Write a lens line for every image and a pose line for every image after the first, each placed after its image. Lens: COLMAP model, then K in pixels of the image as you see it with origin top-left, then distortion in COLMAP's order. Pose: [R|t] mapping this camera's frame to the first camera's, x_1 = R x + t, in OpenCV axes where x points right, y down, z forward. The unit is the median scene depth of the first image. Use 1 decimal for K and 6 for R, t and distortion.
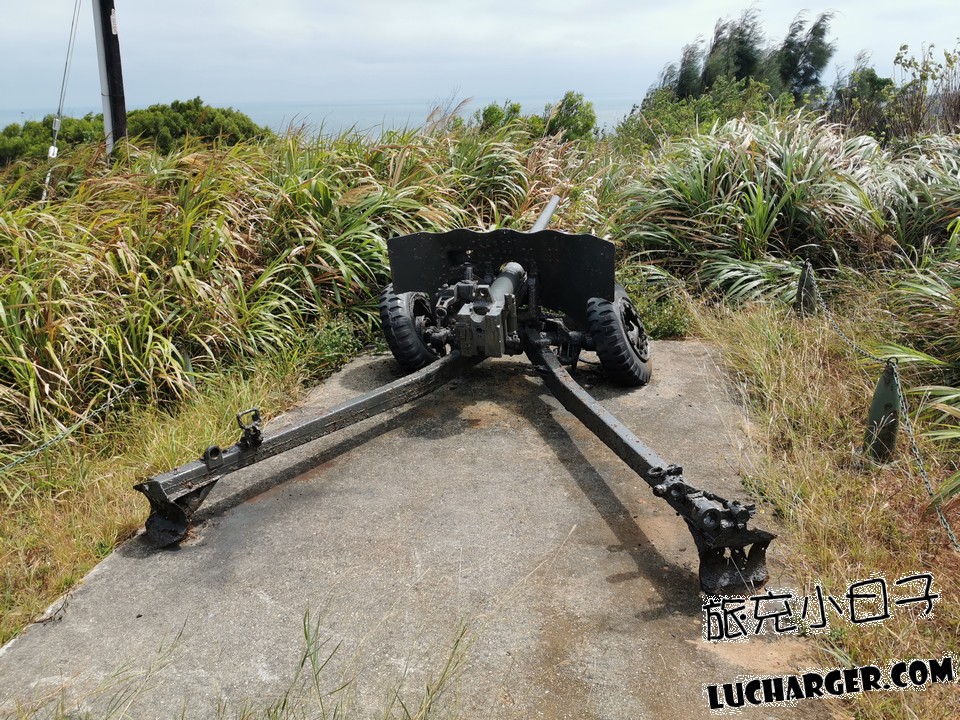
lens RADIAL K [[764.0, 0, 480.0], [0, 764.0, 360.0], [0, 0, 1]] dist [-0.000143, -0.007516]
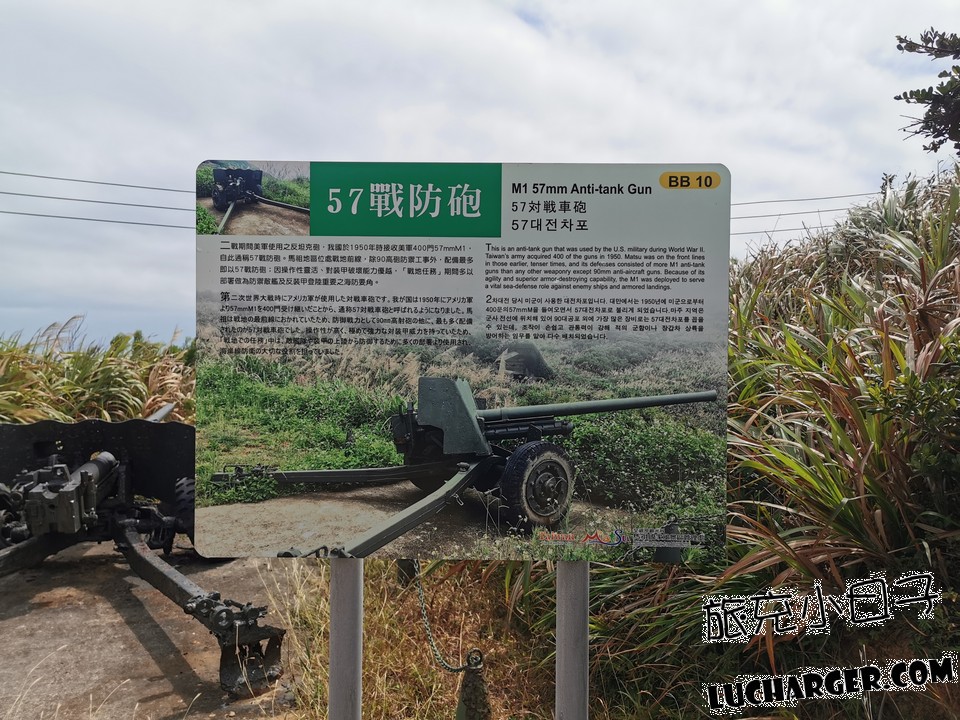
lens RADIAL K [[764.0, 0, 480.0], [0, 764.0, 360.0], [0, 0, 1]] dist [-0.000143, -0.007516]
pose [[0.916630, 0.026223, 0.398875, 0.109582], [0.099234, 0.951682, -0.290610, 0.126145], [-0.387223, 0.305964, 0.869738, -0.182216]]
